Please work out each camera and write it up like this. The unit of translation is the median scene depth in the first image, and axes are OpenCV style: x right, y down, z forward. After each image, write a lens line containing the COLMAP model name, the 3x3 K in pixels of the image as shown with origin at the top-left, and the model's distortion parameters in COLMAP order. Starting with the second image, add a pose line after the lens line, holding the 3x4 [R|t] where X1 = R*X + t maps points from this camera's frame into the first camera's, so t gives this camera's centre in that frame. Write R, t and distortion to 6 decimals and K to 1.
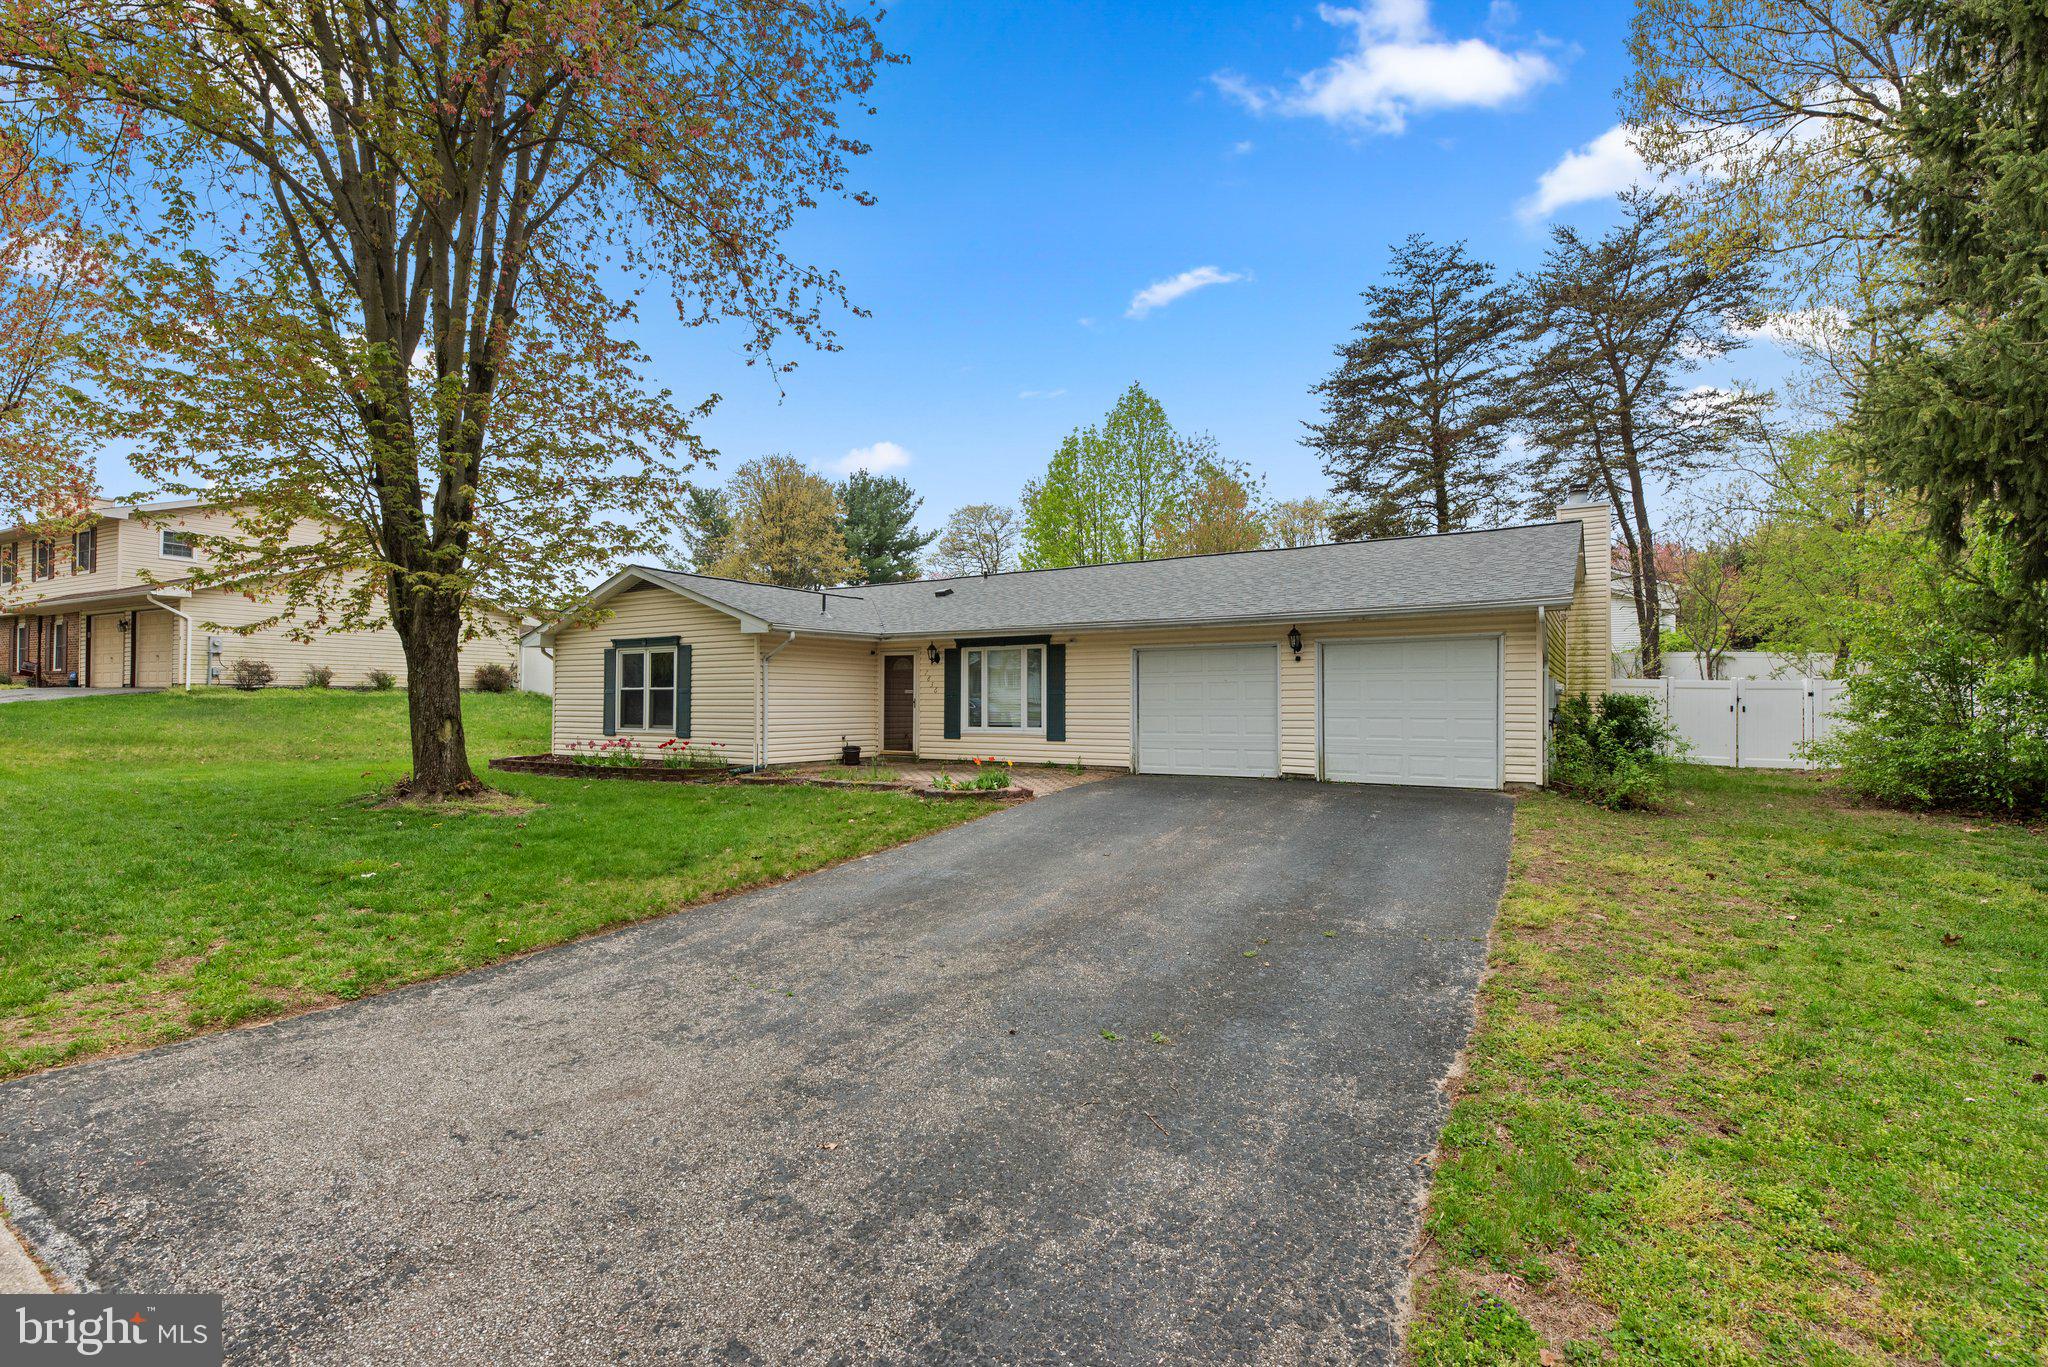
lens RADIAL K [[919.6, 0, 1022.5], [0, 919.6, 687.1], [0, 0, 1]] dist [0.003703, -0.000298]
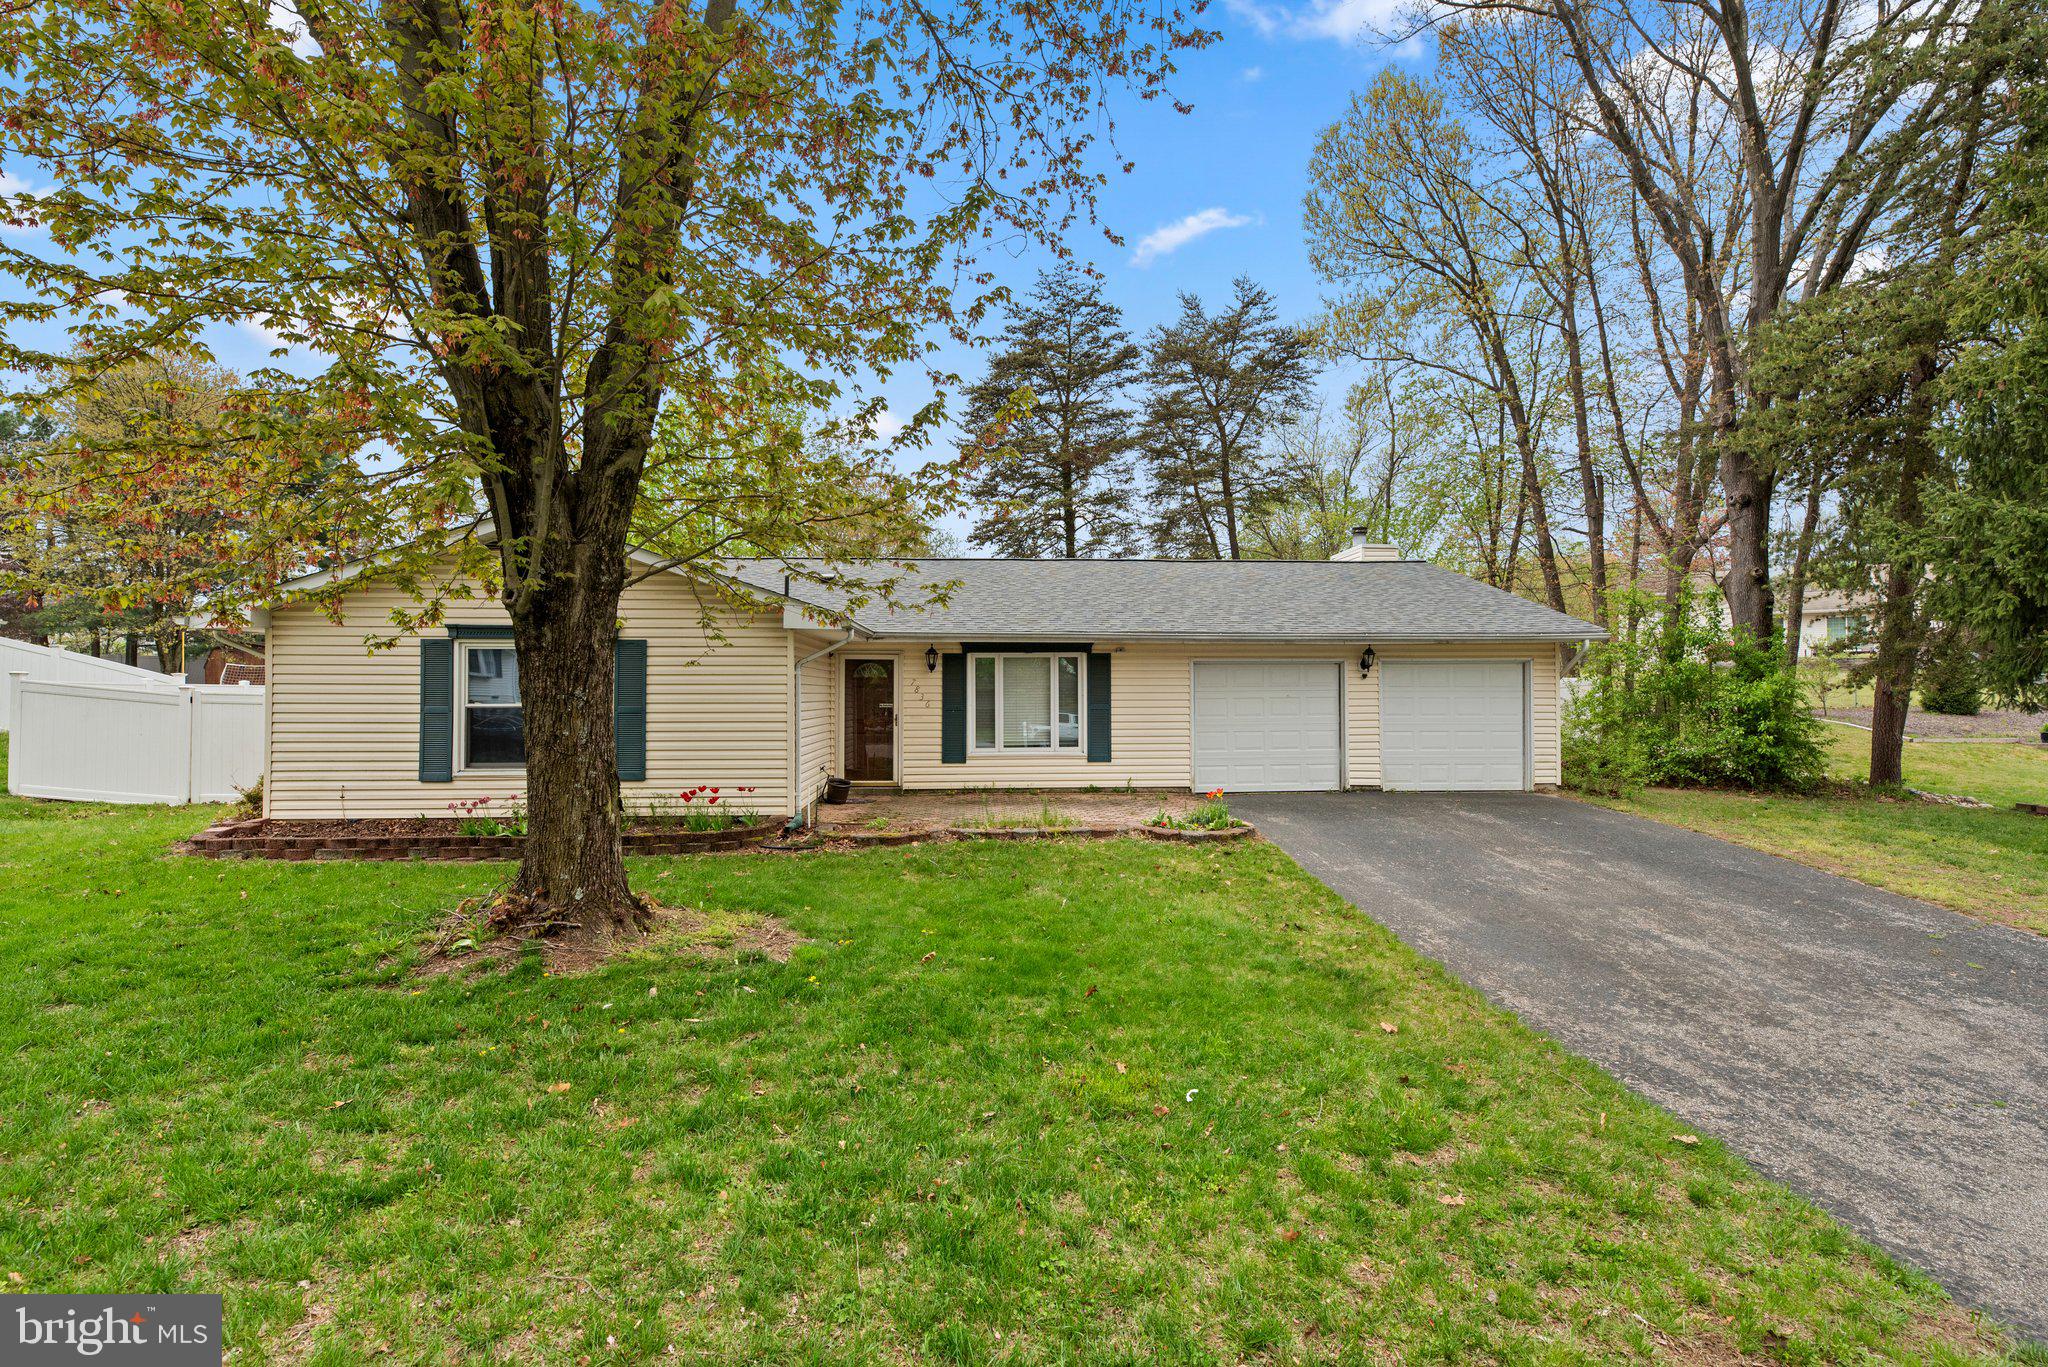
lens RADIAL K [[941.6, 0, 1017.8], [0, 941.6, 691.6], [0, 0, 1]] dist [-0.002568, 0.005905]
pose [[0.813922, 0.000036, 0.580974, -0.533319], [-0.007501, 0.999917, 0.010447, -0.017656], [-0.580926, -0.012861, 0.813855, 0.290701]]
